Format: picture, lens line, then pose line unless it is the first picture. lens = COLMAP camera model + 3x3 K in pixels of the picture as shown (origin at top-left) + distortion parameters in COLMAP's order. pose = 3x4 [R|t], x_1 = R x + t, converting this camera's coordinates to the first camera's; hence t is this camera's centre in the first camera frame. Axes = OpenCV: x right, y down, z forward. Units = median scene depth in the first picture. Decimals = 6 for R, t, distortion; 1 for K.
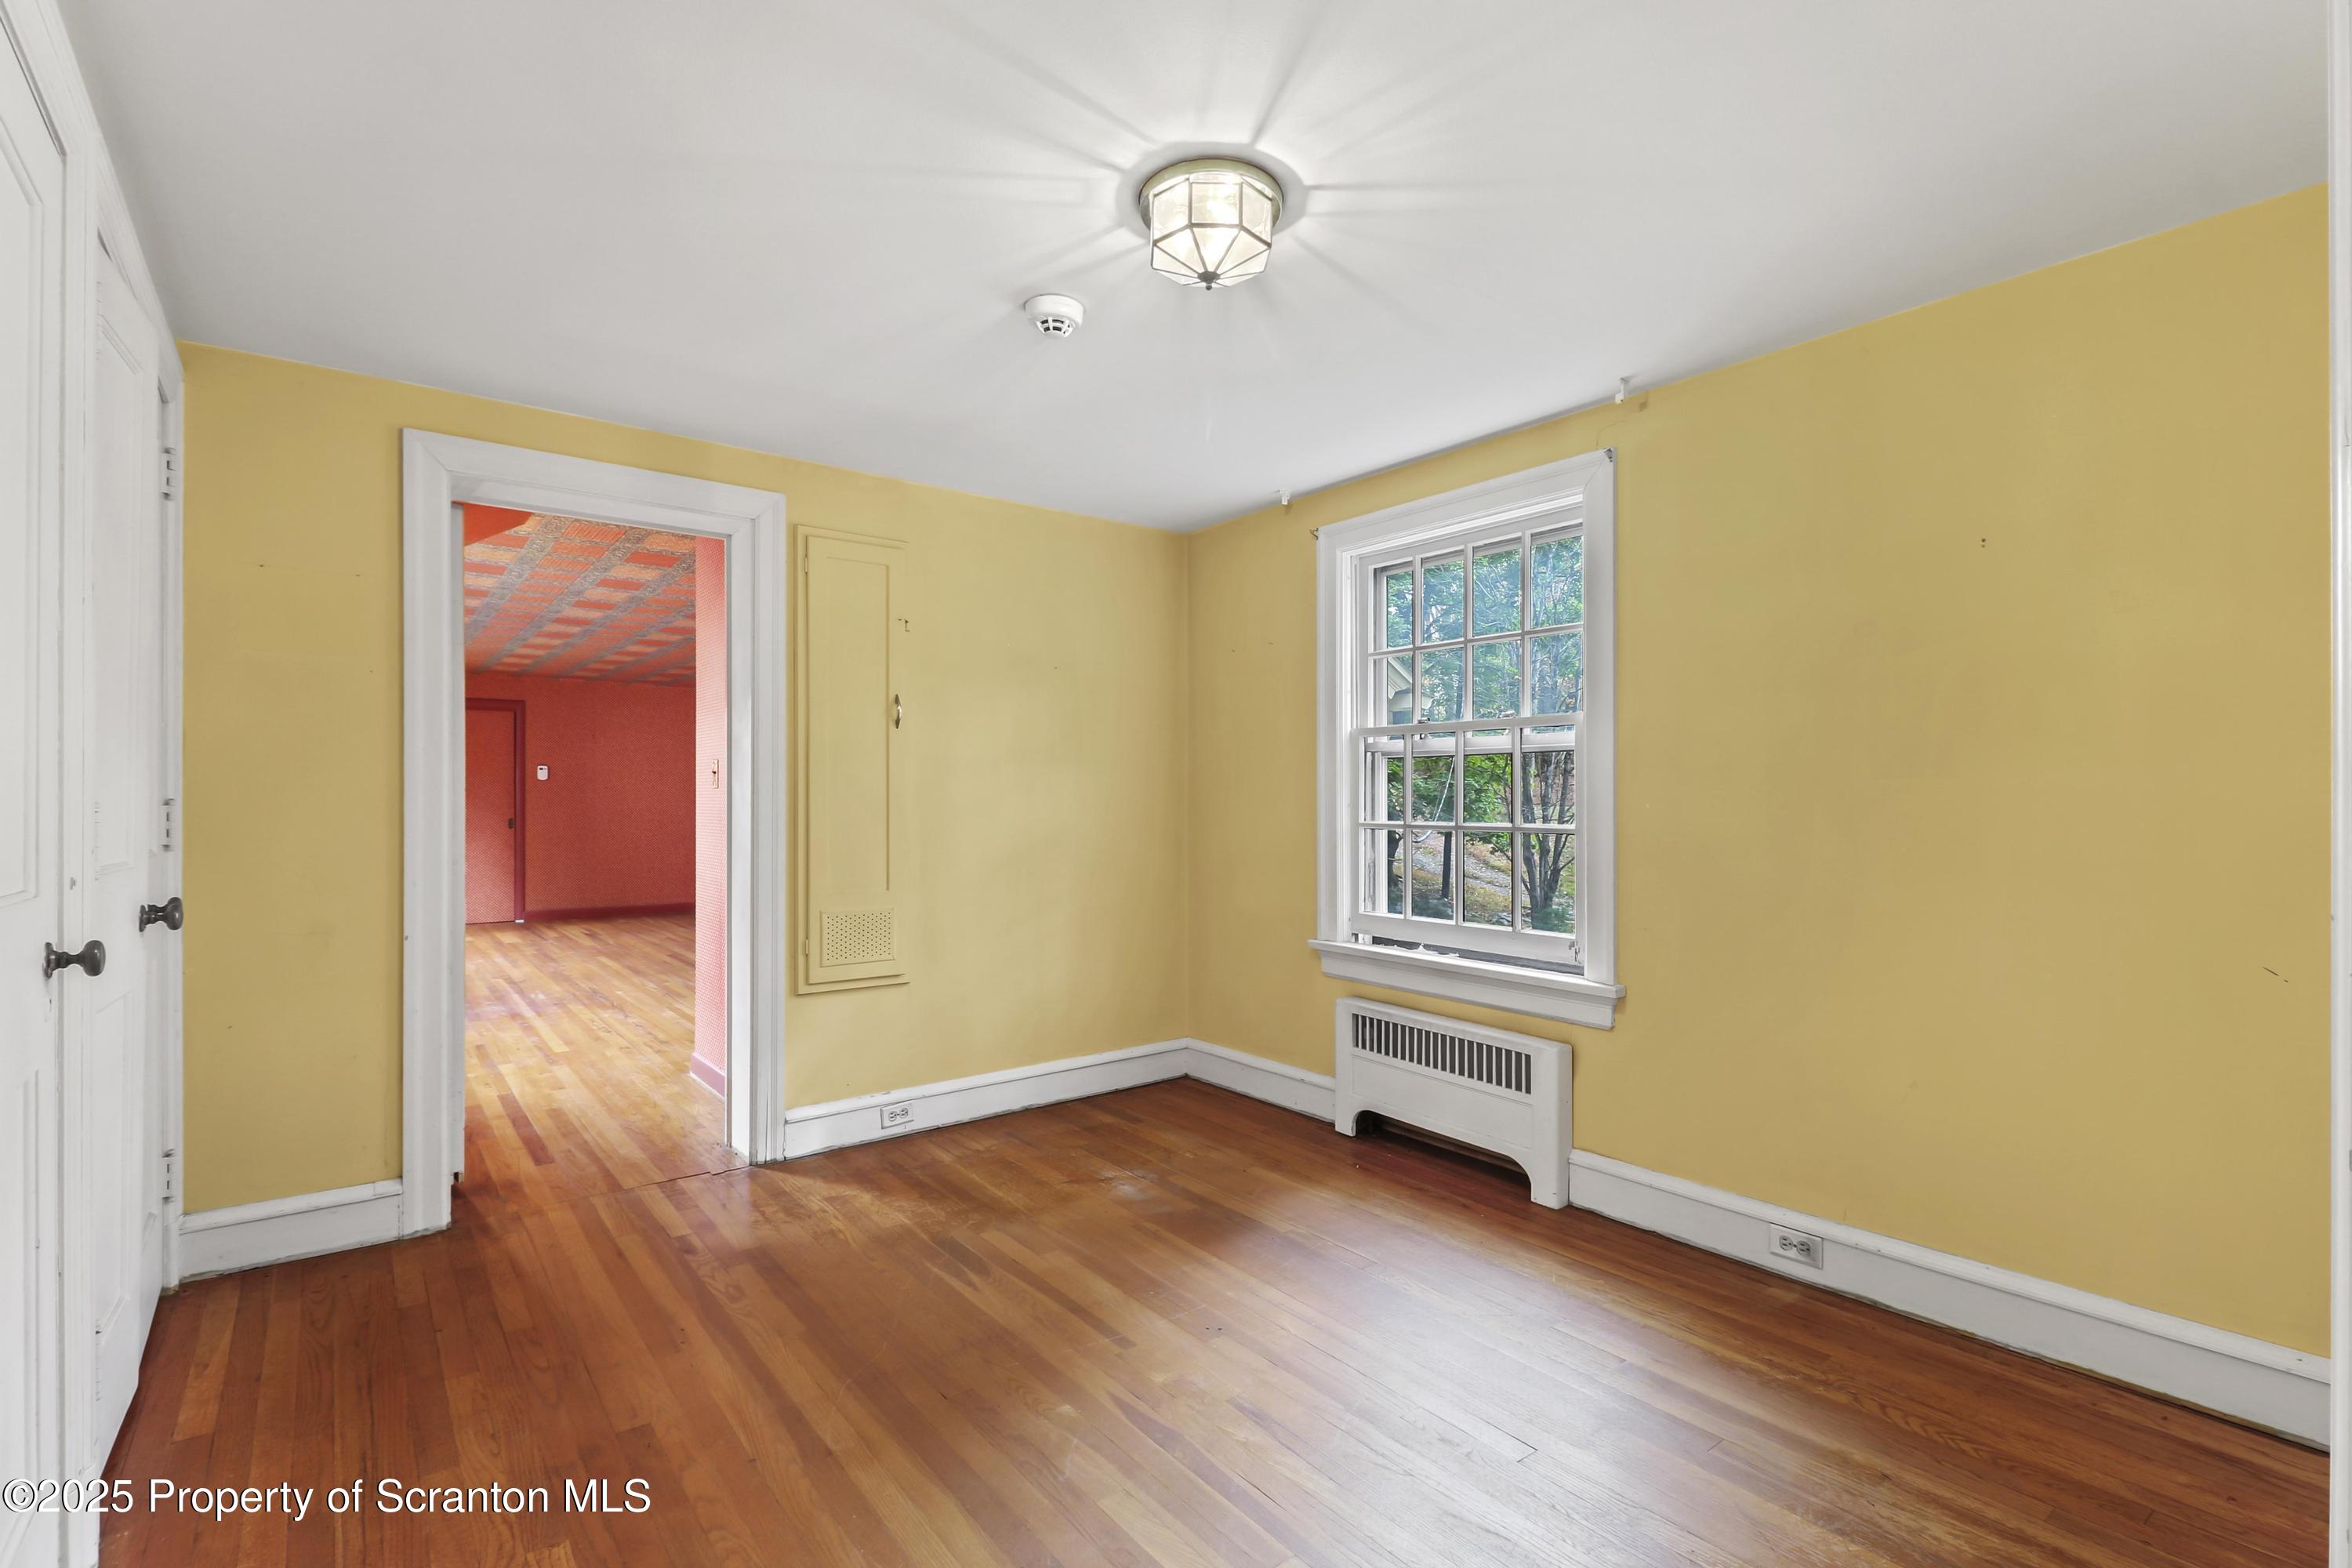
lens RADIAL K [[1088.0, 0, 1173.9], [0, 1088.0, 792.6], [0, 0, 1]] dist [0.003947, -0.002921]
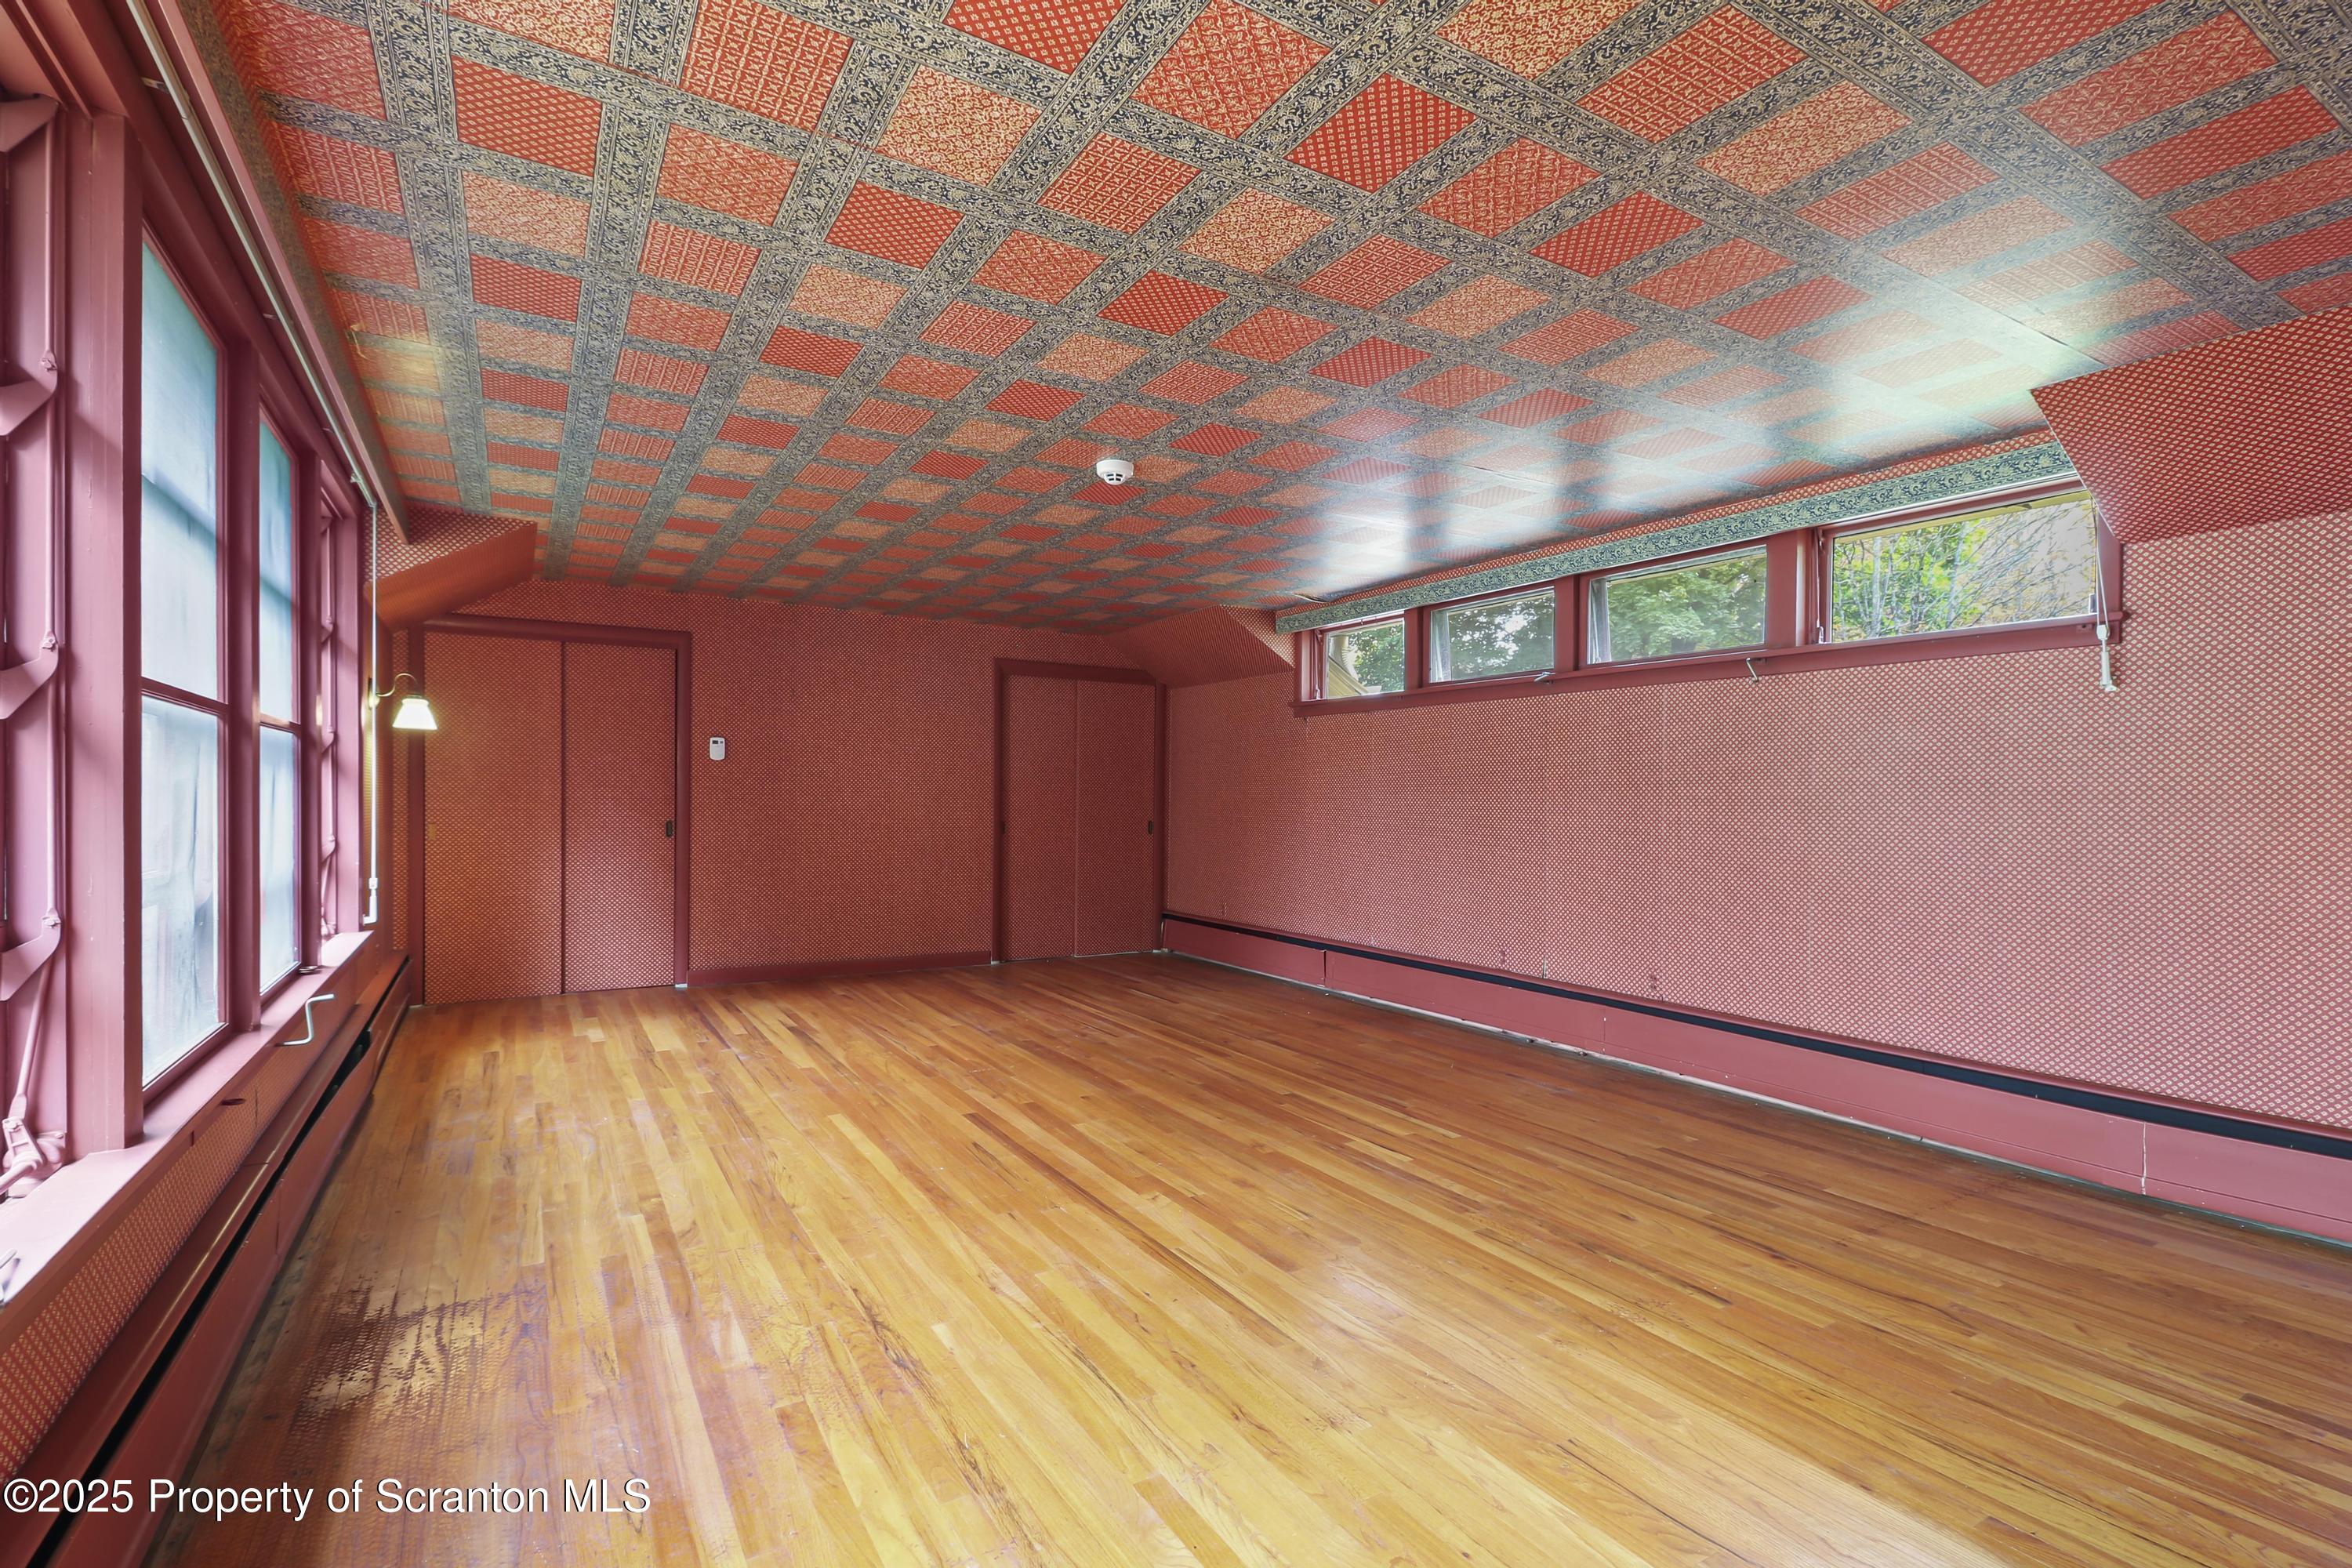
lens RADIAL K [[1088.0, 0, 1169.6], [0, 1088.0, 787.9], [0, 0, 1]] dist [0.003947, -0.002921]
pose [[0.993138, 0.008258, -0.116653, -0.251796], [-0.008017, 0.999965, 0.002534, 0.000678], [0.116670, -0.001581, 0.993169, 0.414594]]
